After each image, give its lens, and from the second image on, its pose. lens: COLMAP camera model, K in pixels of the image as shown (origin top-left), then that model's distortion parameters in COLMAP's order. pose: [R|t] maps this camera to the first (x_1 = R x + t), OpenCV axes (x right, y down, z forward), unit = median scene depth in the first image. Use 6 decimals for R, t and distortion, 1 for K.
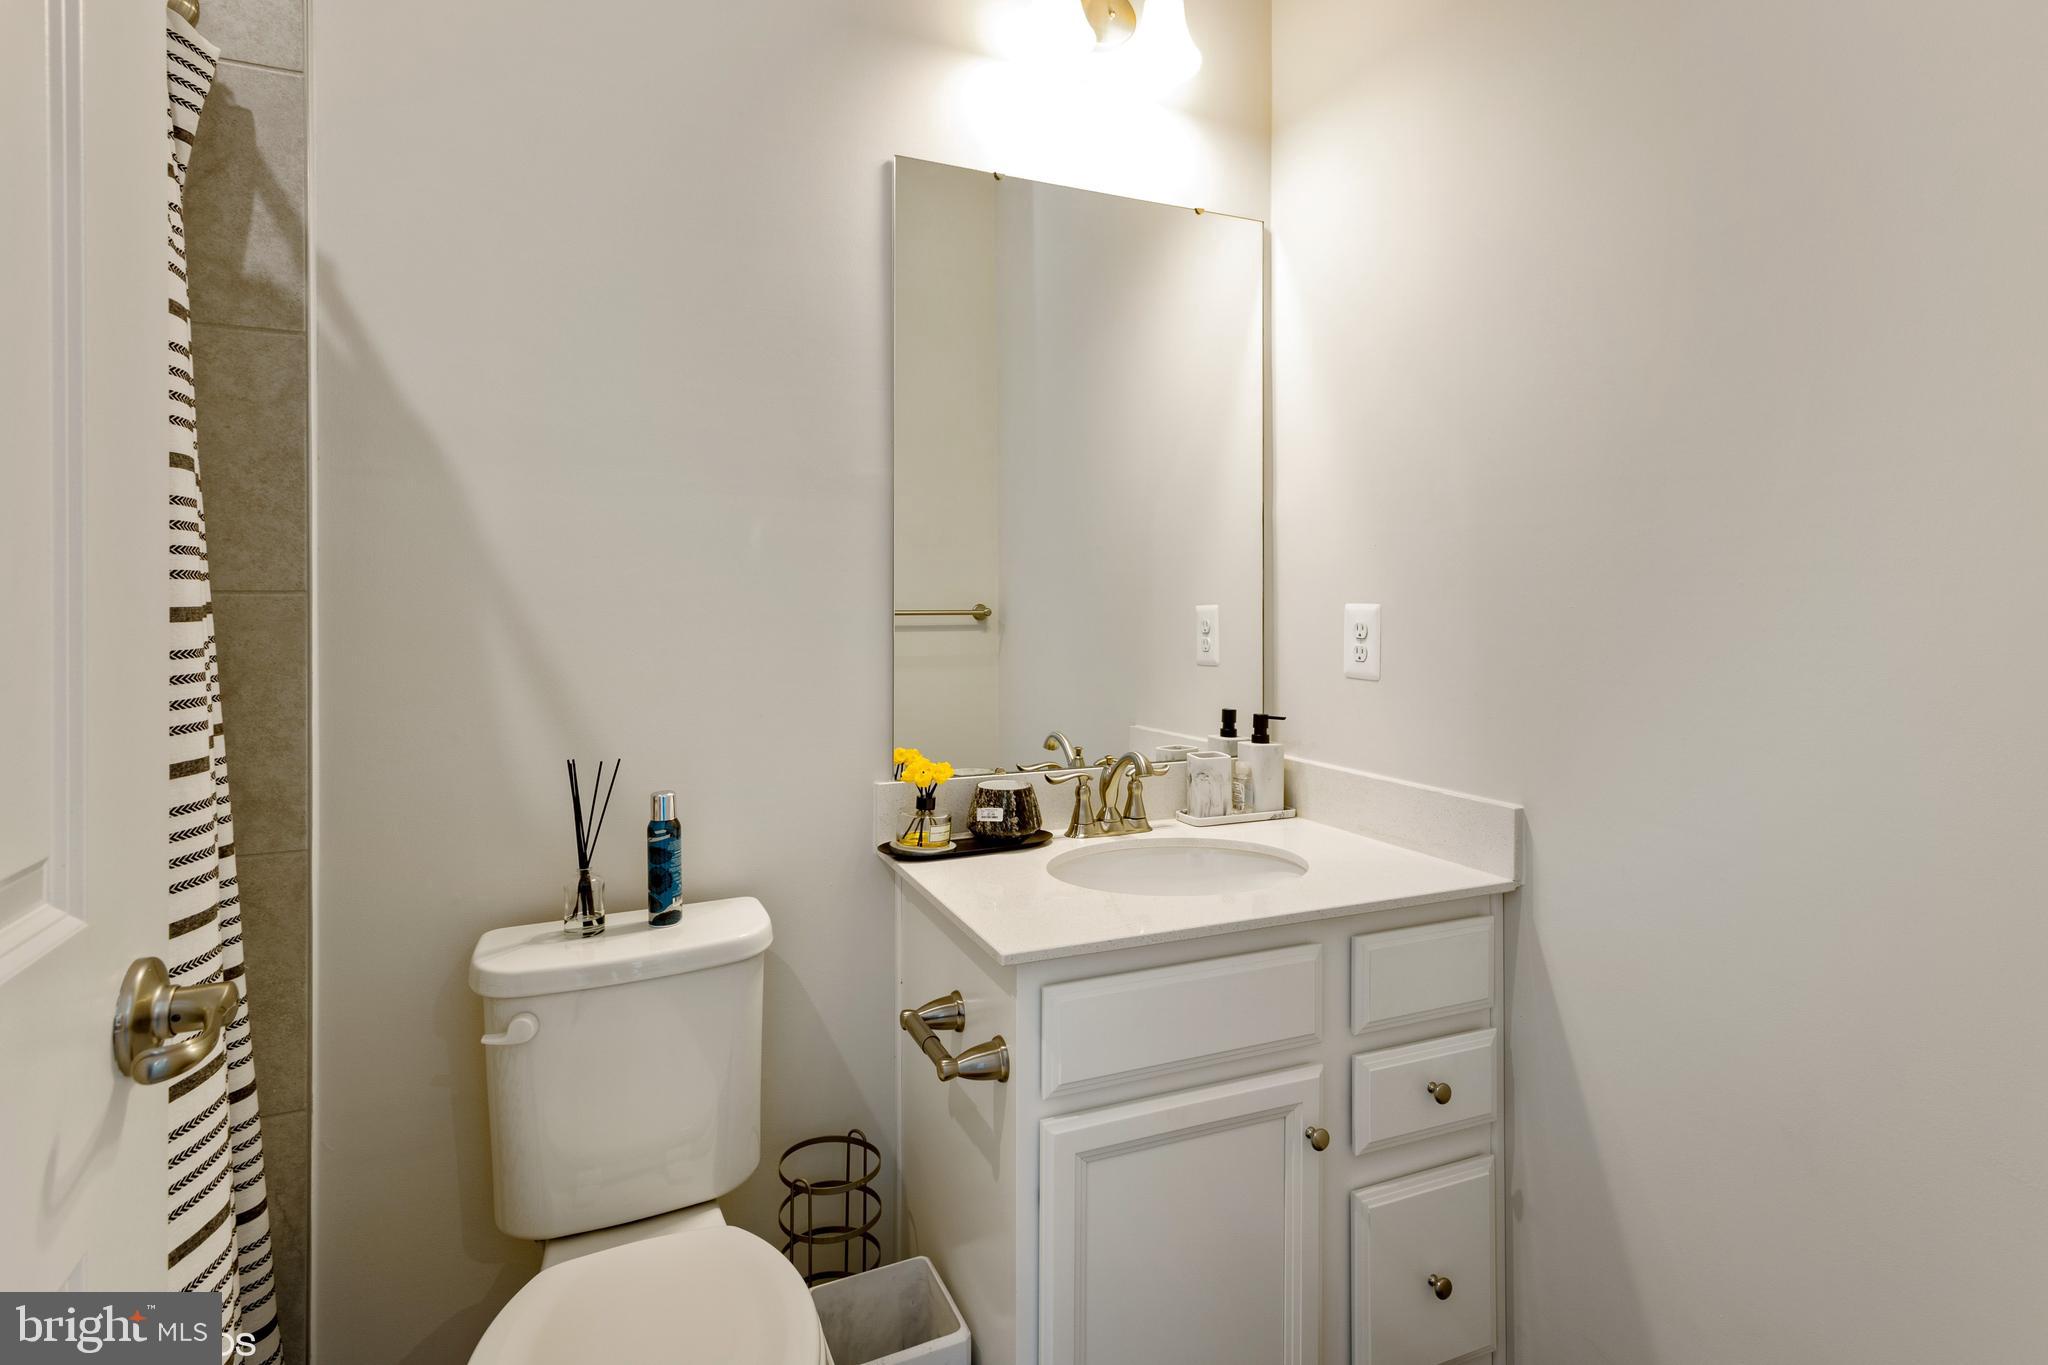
lens RADIAL K [[1002.2, 0, 1027.4], [0, 1002.2, 634.6], [0, 0, 1]] dist [0.001809, 0.000875]
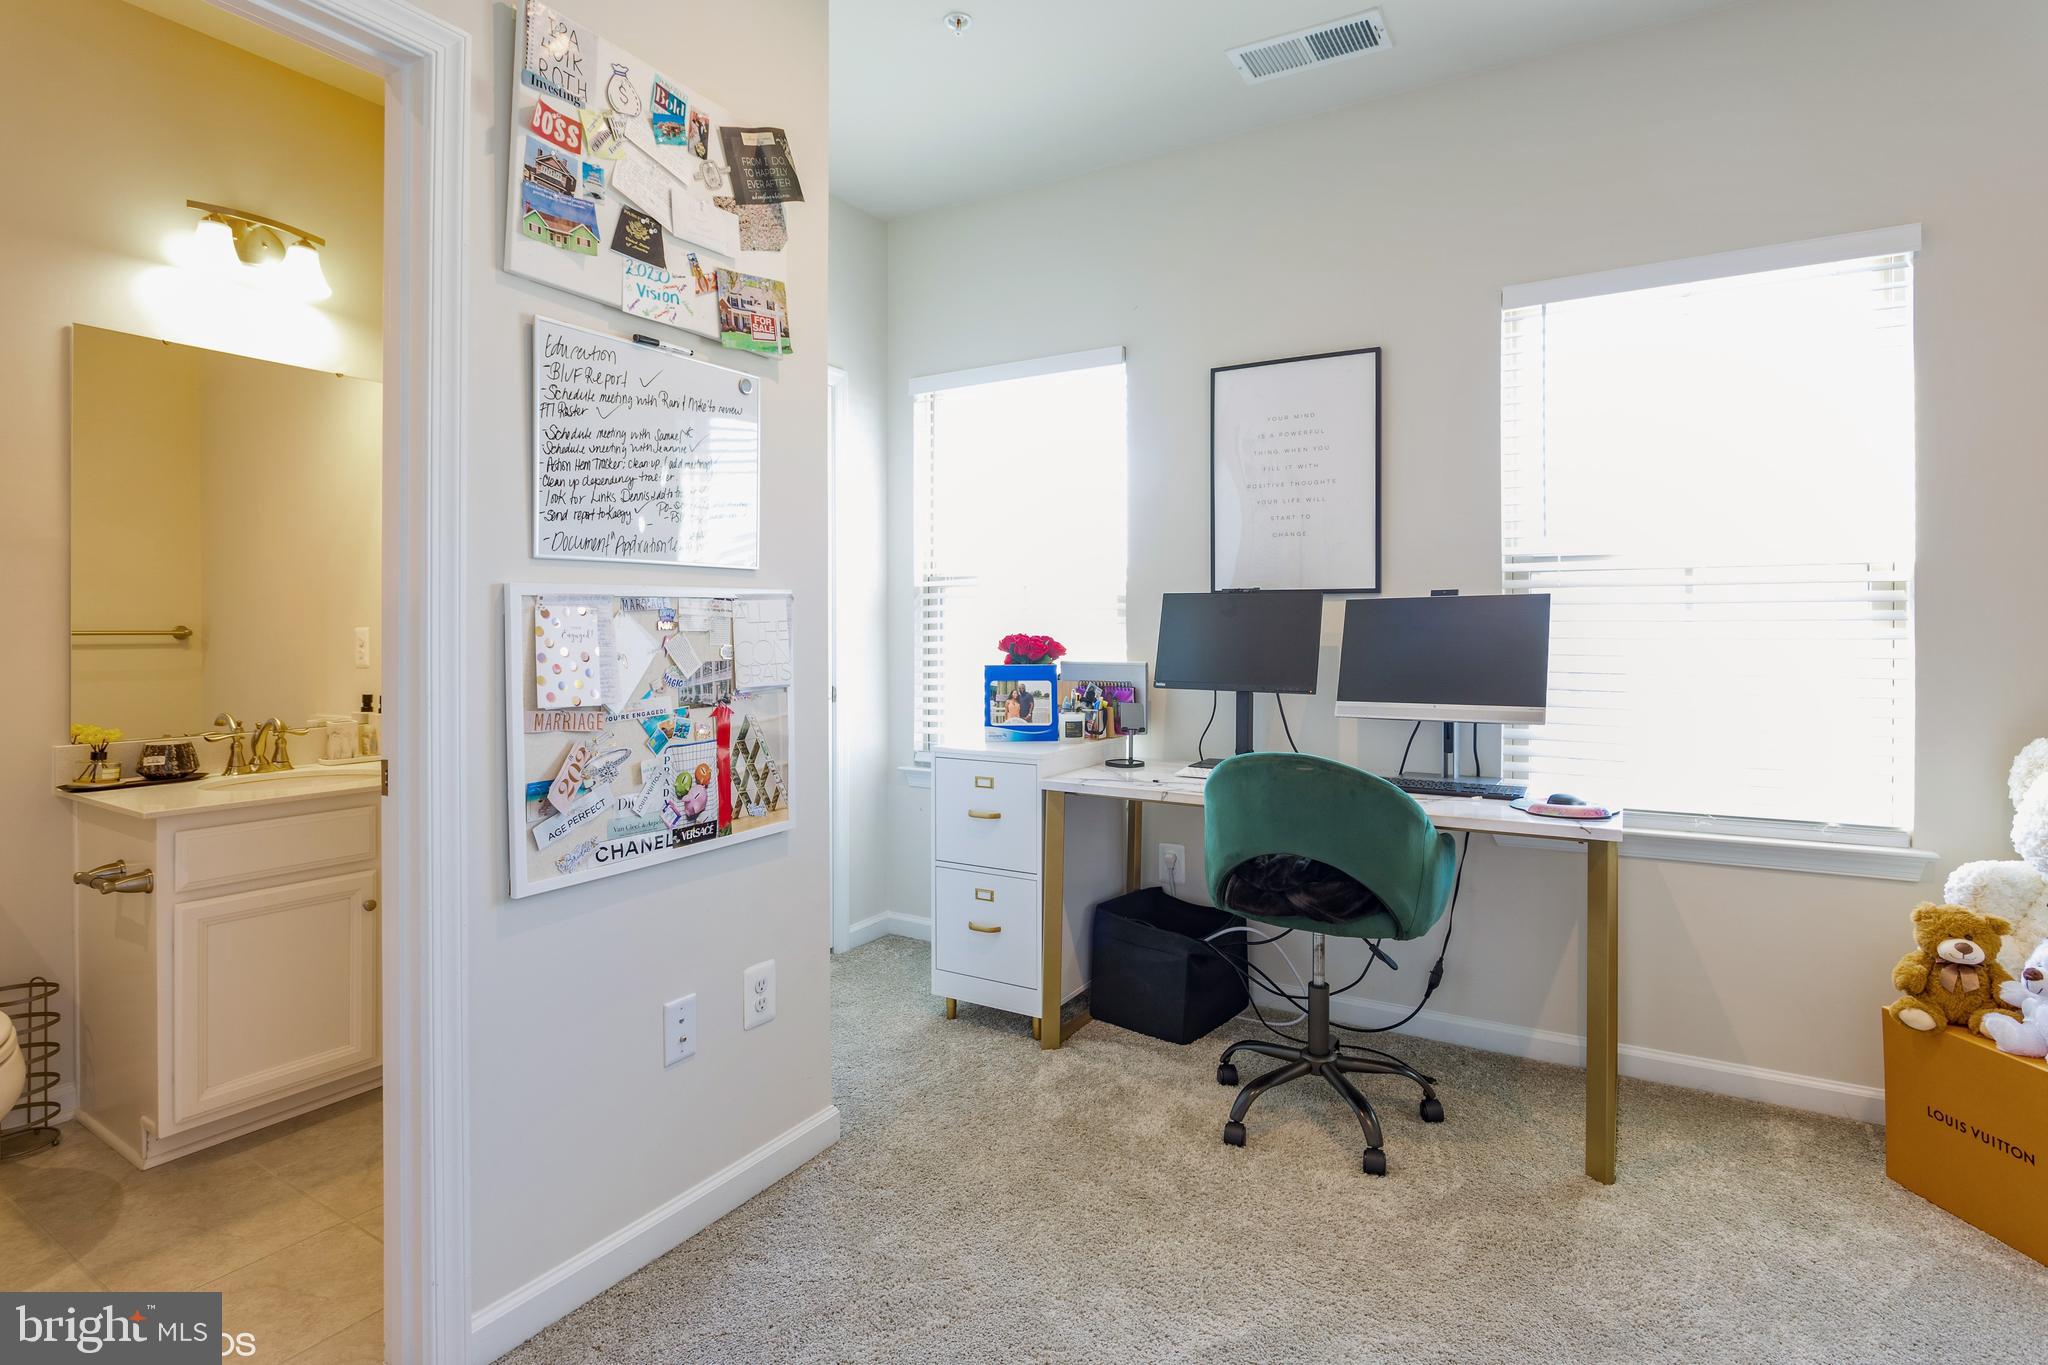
lens RADIAL K [[1002.2, 0, 1027.4], [0, 1002.2, 634.6], [0, 0, 1]] dist [0.001809, 0.000875]
pose [[0.820463, -0.002695, 0.571693, 0.174669], [0.014426, 0.999768, -0.015991, 0.024426], [-0.571517, 0.021367, 0.820312, -1.013342]]
